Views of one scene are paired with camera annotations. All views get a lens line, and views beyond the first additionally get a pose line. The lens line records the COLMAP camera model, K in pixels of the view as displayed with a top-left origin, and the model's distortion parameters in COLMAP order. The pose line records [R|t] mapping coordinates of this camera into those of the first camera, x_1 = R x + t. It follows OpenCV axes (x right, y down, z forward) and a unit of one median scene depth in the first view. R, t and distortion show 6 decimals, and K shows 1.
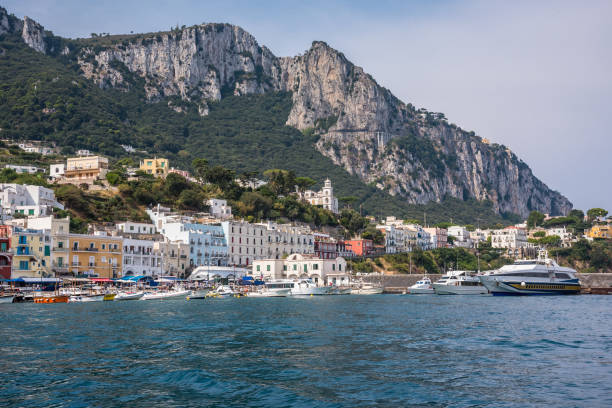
lens RADIAL K [[751.1, 0, 318.4], [0, 751.1, 204.5], [0, 0, 1]] dist [0.123428, 0.036383]
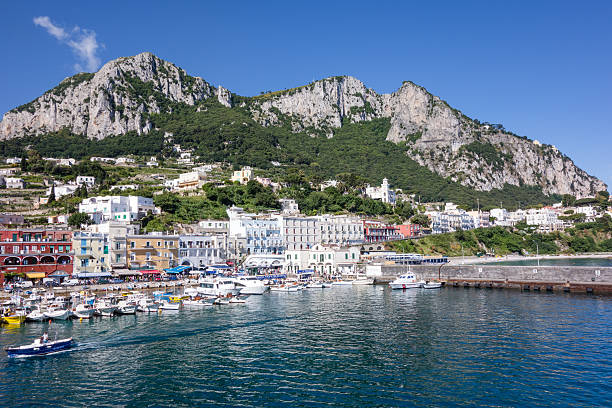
lens RADIAL K [[488.0, 0, 306.0], [0, 488.0, 204.0], [0, 0, 1]] dist [-0.000614, -0.000930]
pose [[0.970508, -0.040351, -0.237669, 0.028087], [0.044523, 0.998934, 0.012209, -0.001818], [0.236923, -0.022431, 0.971270, 0.050522]]
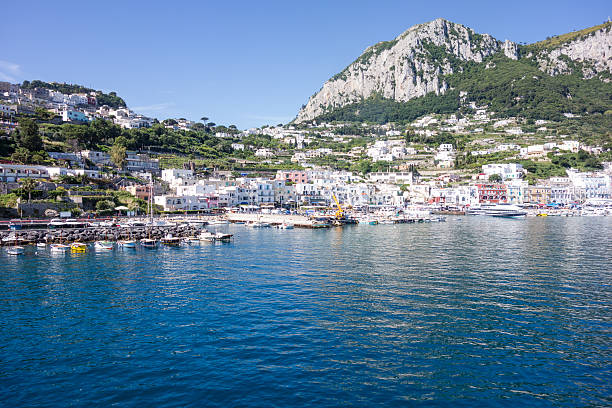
lens RADIAL K [[488.0, 0, 306.0], [0, 488.0, 204.0], [0, 0, 1]] dist [-0.000614, -0.000930]
pose [[0.729243, 0.023474, -0.683852, 0.045696], [0.063894, 0.992709, 0.102211, -0.021513], [0.681265, -0.118230, 0.722426, -0.127665]]
